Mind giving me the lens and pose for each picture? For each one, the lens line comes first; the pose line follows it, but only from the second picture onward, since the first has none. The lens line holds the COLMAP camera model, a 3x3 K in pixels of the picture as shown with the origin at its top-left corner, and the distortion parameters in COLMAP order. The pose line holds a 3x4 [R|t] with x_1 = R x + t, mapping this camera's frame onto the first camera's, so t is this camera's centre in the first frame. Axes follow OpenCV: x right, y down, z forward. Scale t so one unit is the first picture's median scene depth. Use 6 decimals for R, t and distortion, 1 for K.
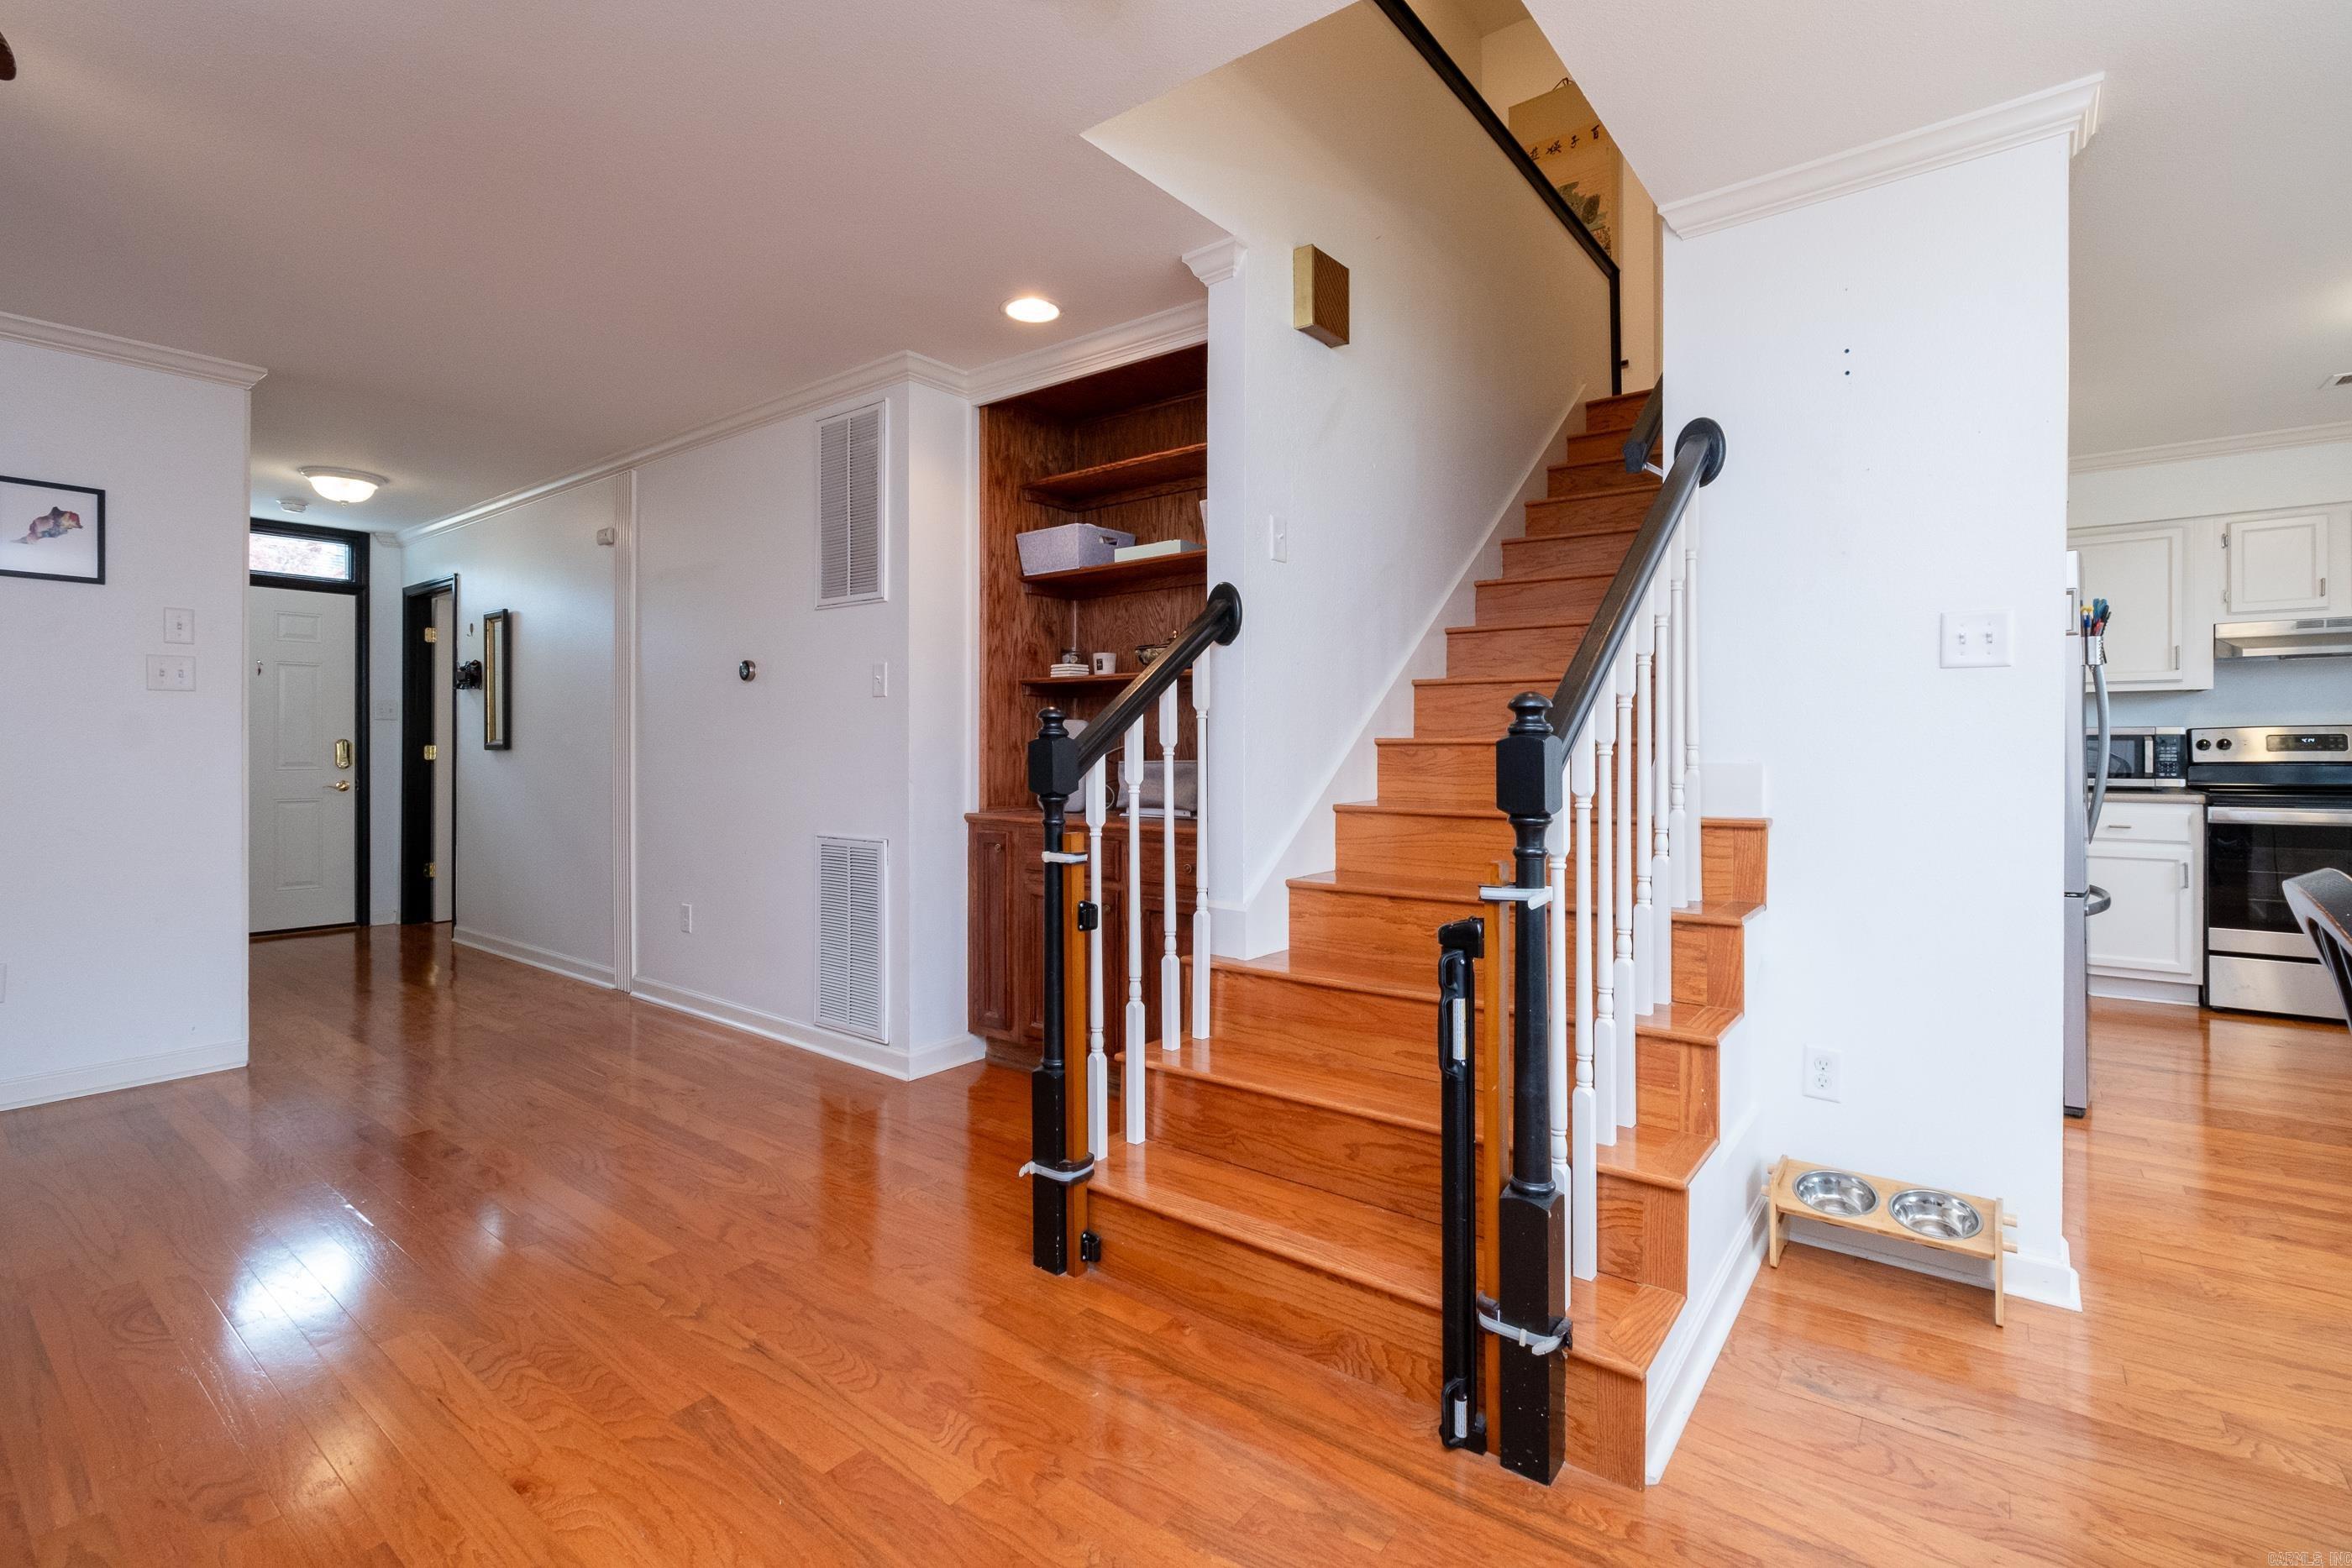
lens RADIAL K [[1051.6, 0, 1184.9], [0, 1051.6, 748.8], [0, 0, 1]] dist [-0.009977, 0.000082]
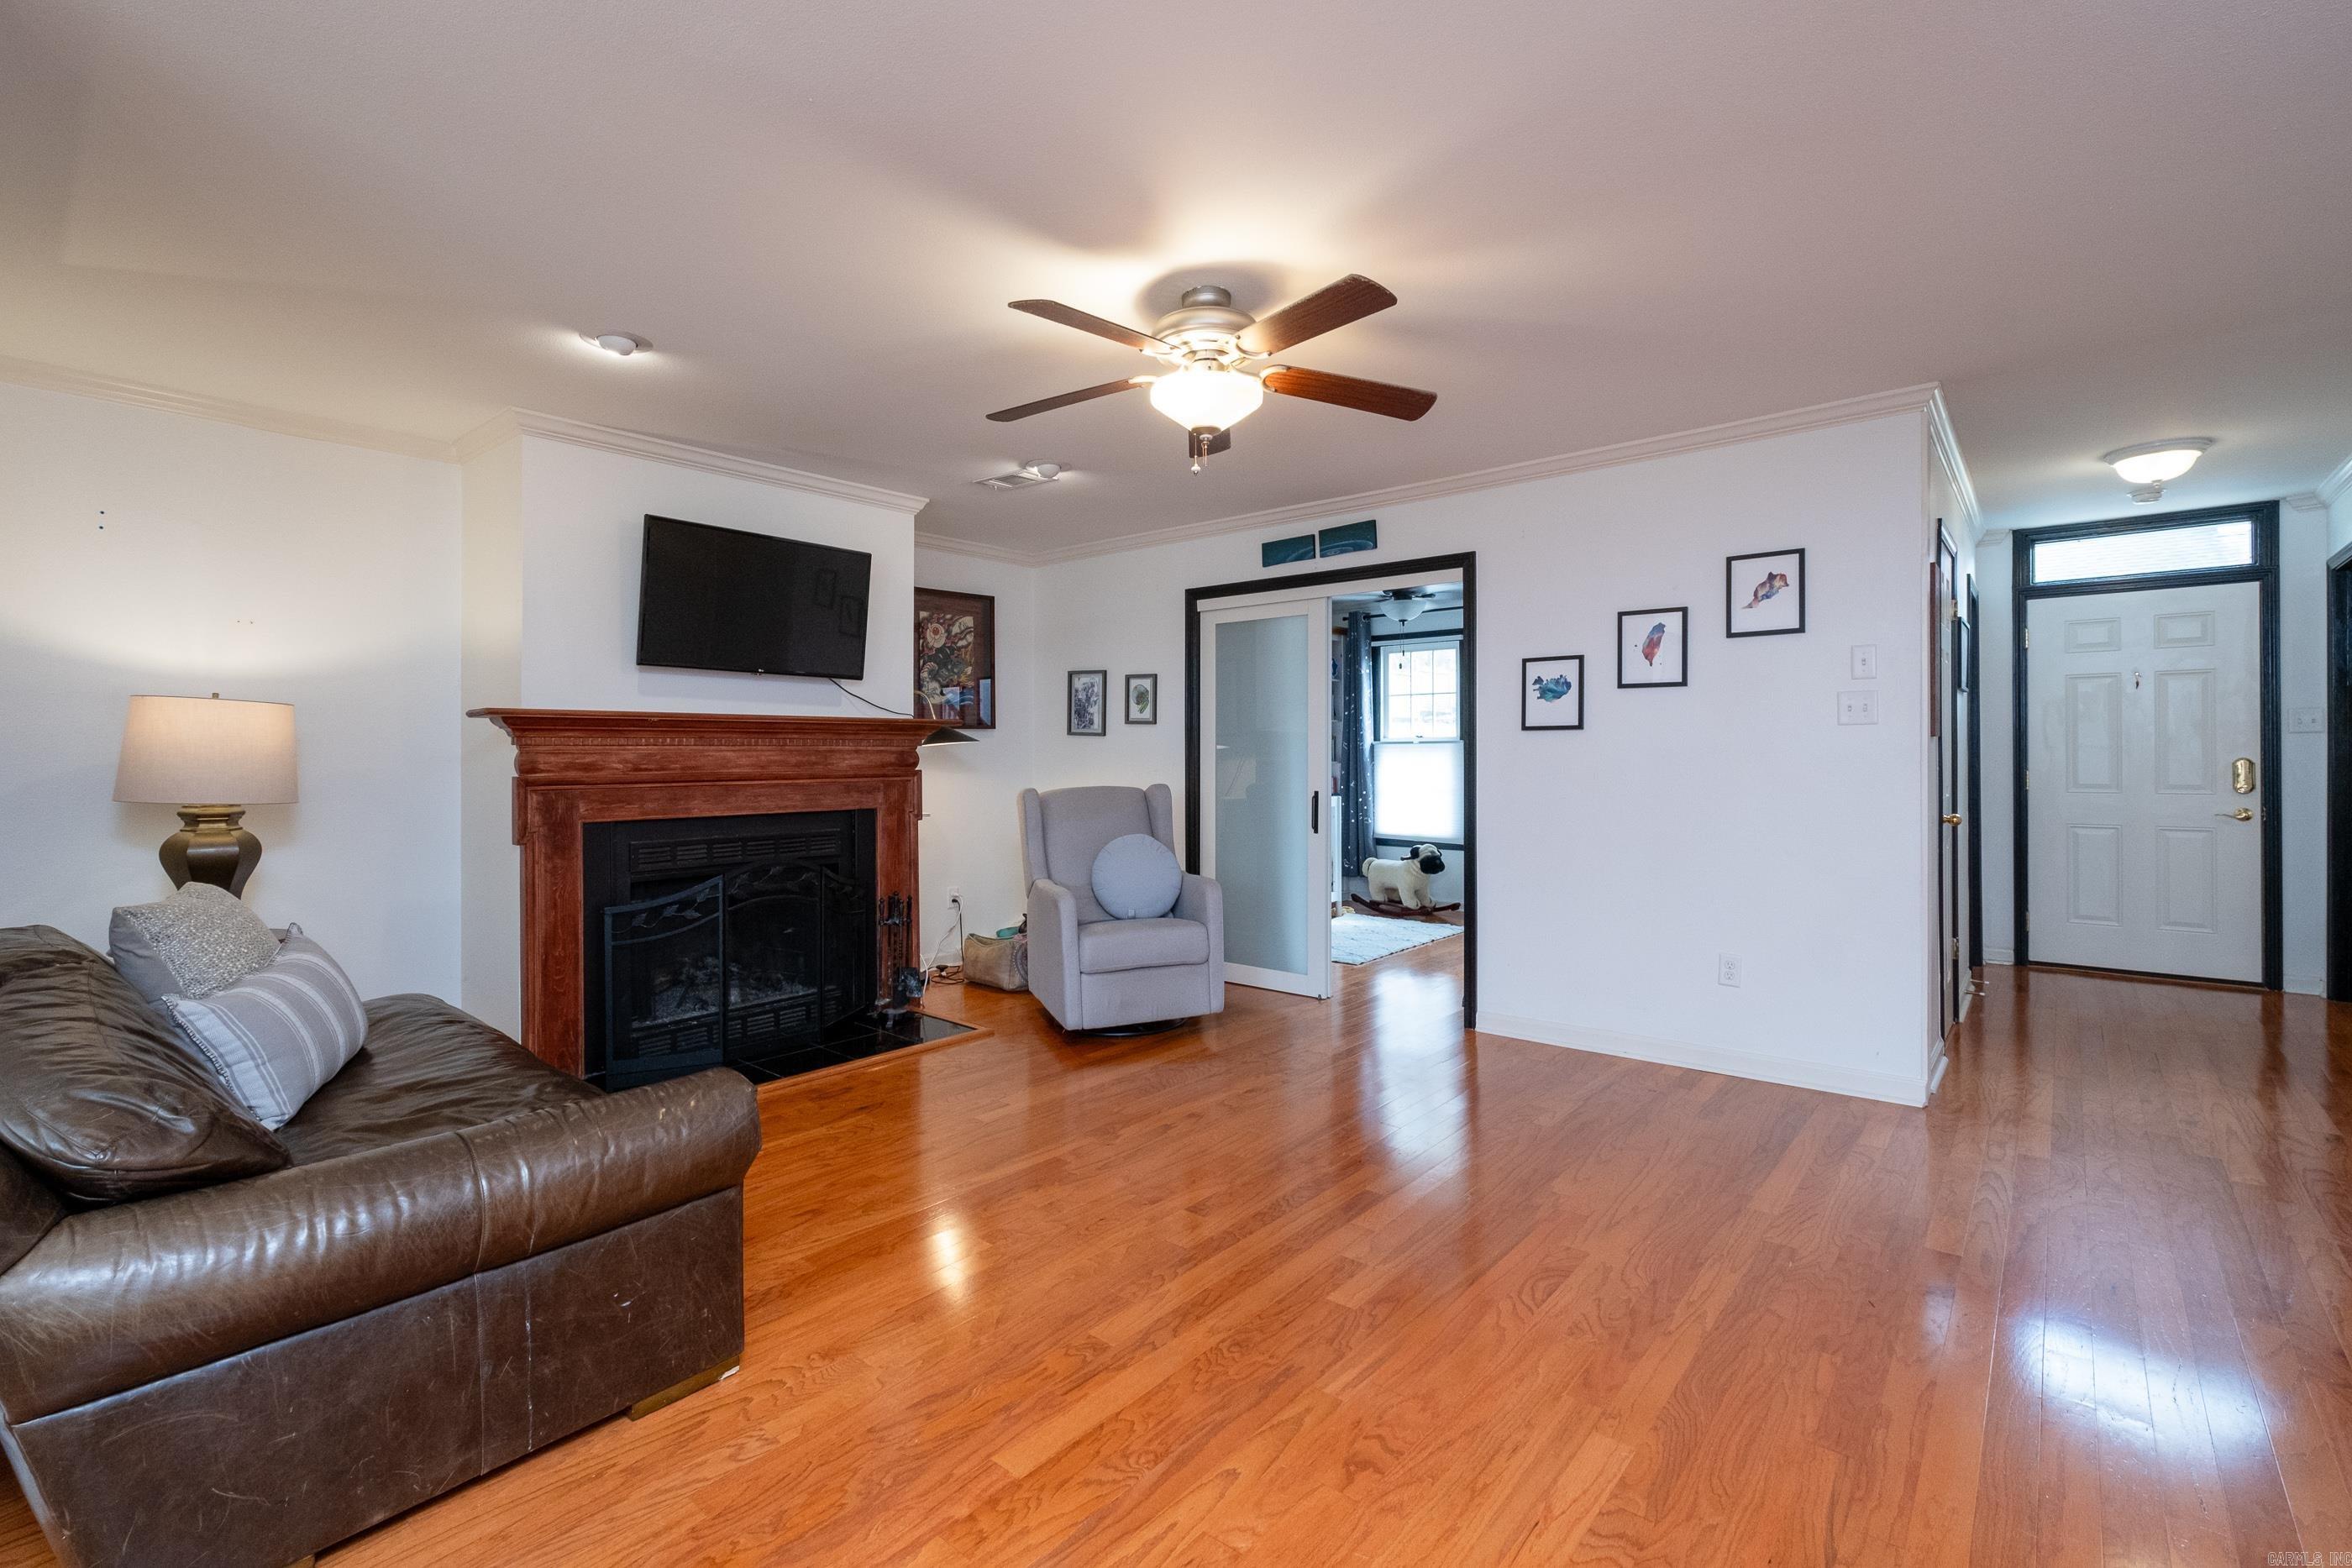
lens RADIAL K [[1051.6, 0, 1128.6], [0, 1051.6, 764.2], [0, 0, 1]] dist [-0.009977, 0.000082]
pose [[-0.047460, 0.005660, -0.998857, 0.103873], [0.004460, 0.999975, 0.005454, -0.024048], [0.998863, -0.004196, -0.047484, 0.295205]]
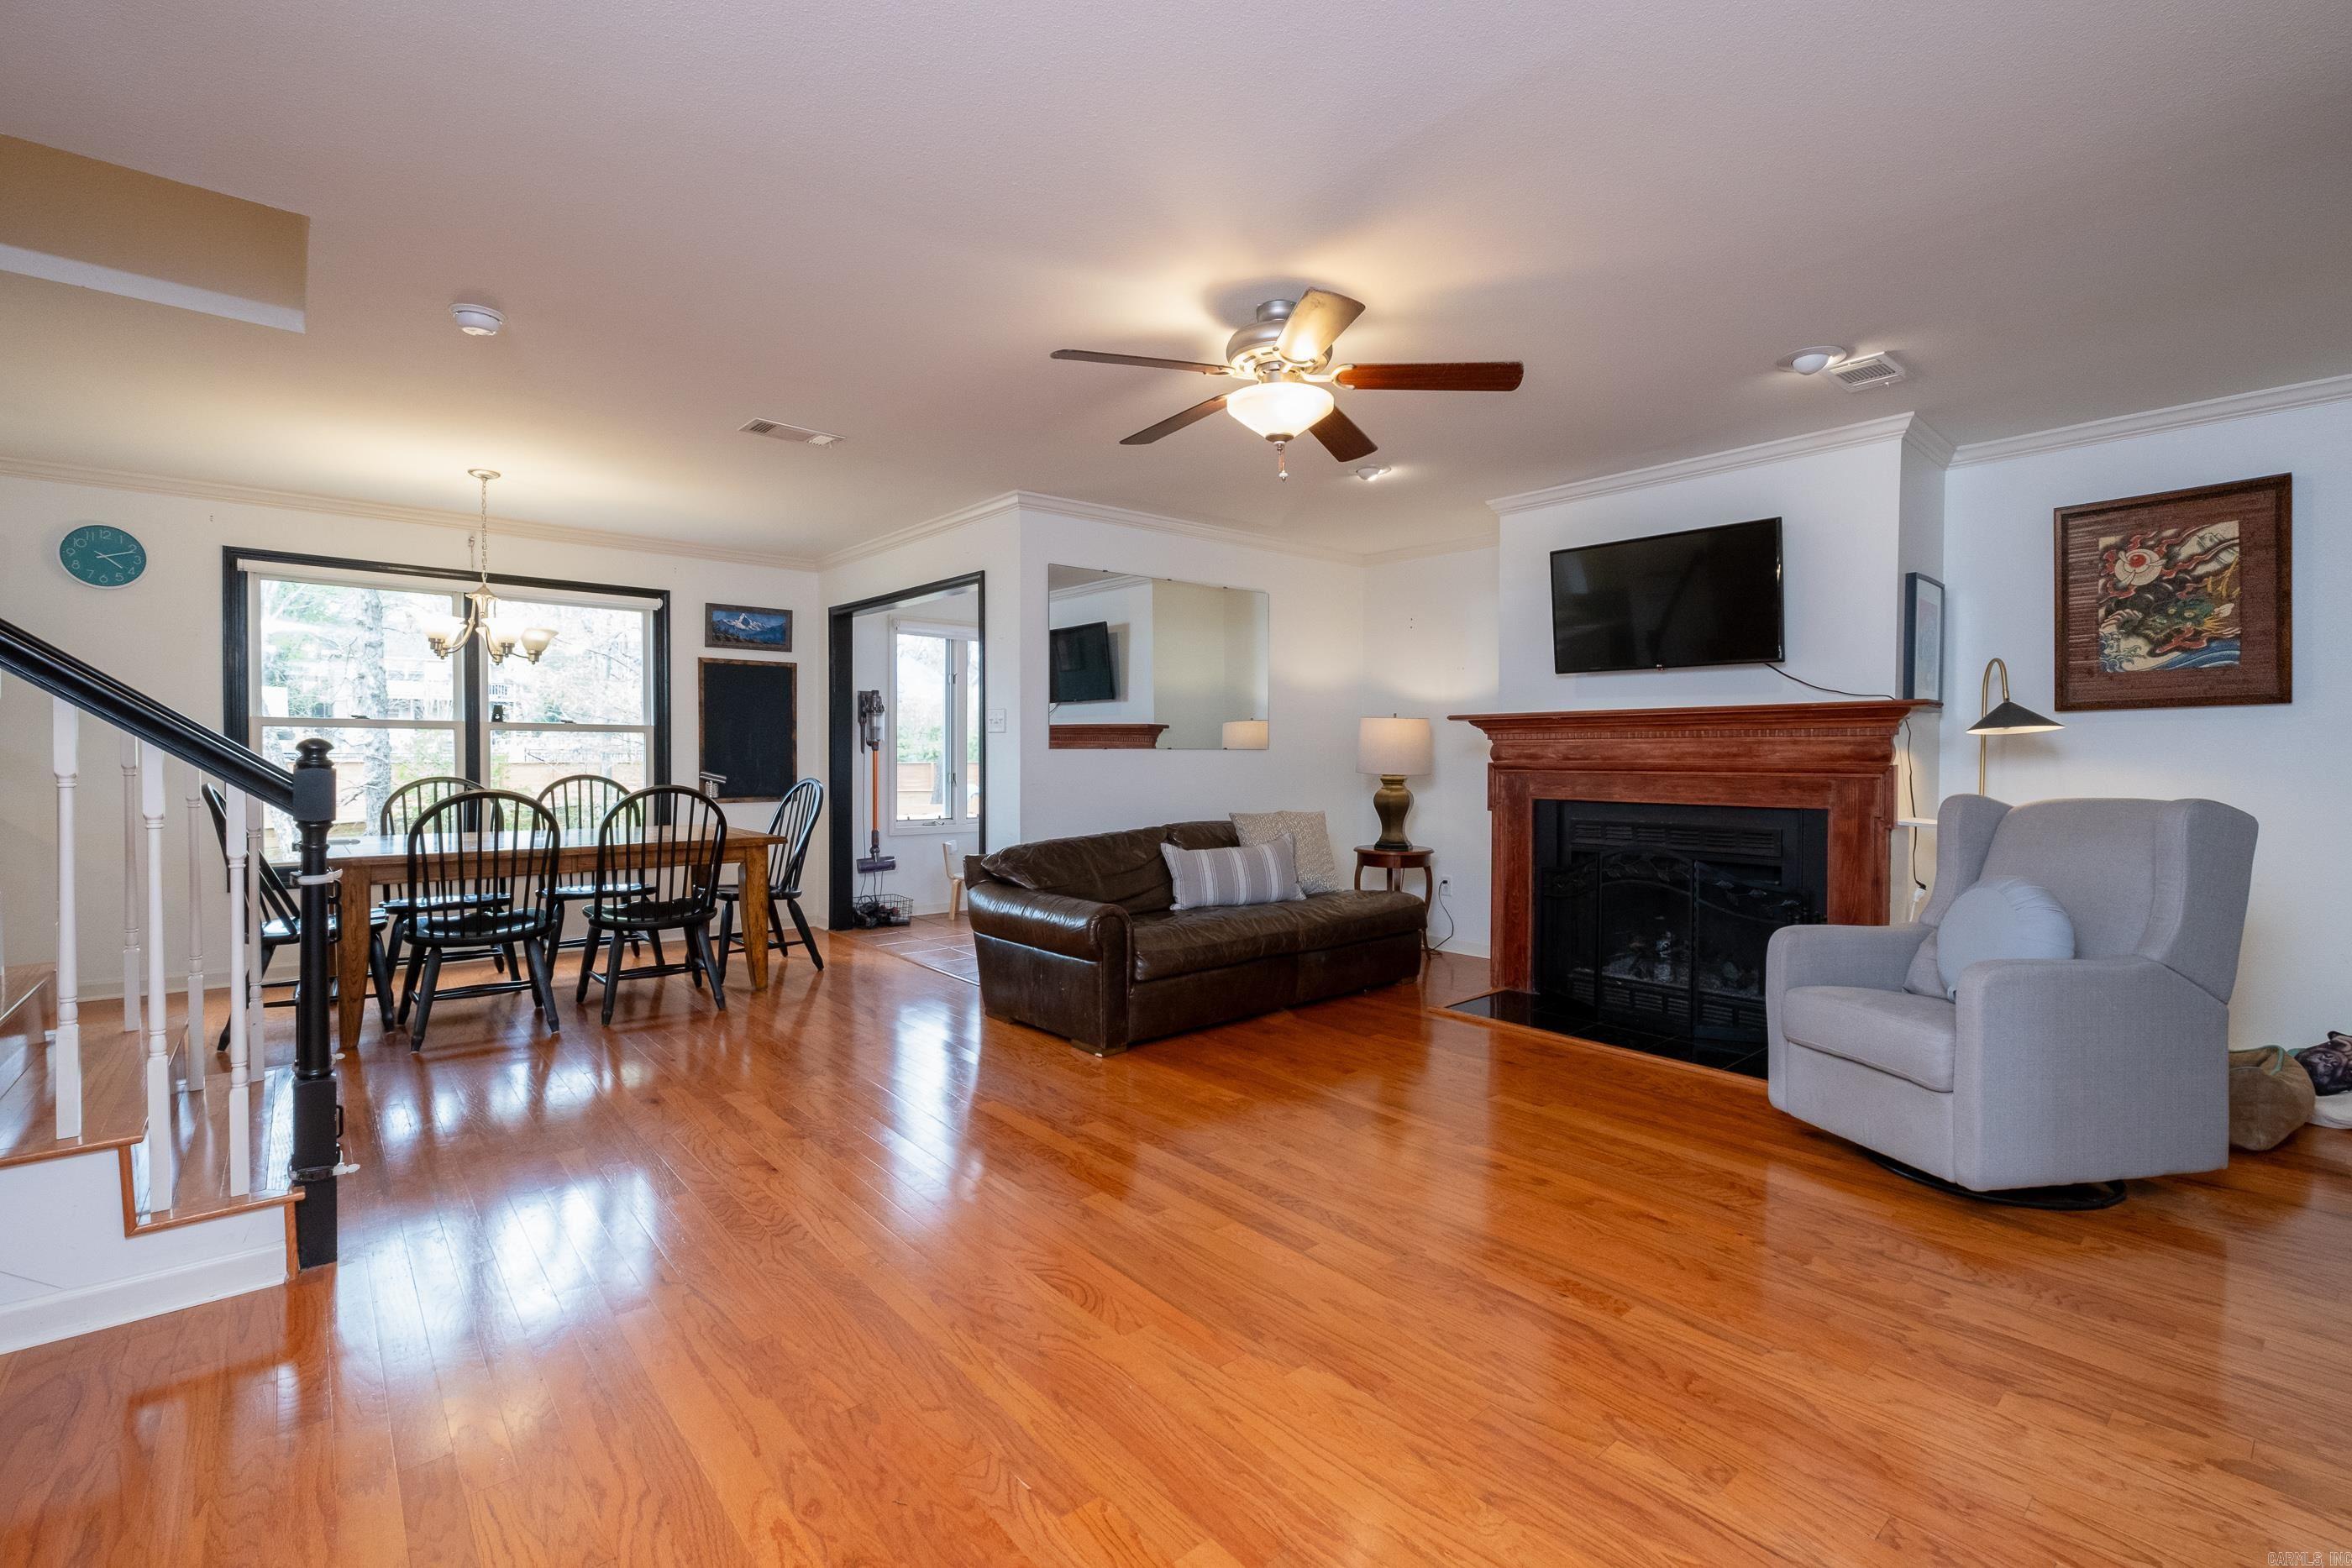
lens RADIAL K [[1051.6, 0, 1211.4], [0, 1051.6, 762.5], [0, 0, 1]] dist [-0.009977, 0.000082]
pose [[-0.984751, -0.009476, 0.173709, -0.632943], [-0.008288, 0.999937, 0.007567, -0.016740], [-0.173770, 0.006012, -0.984768, 1.013119]]
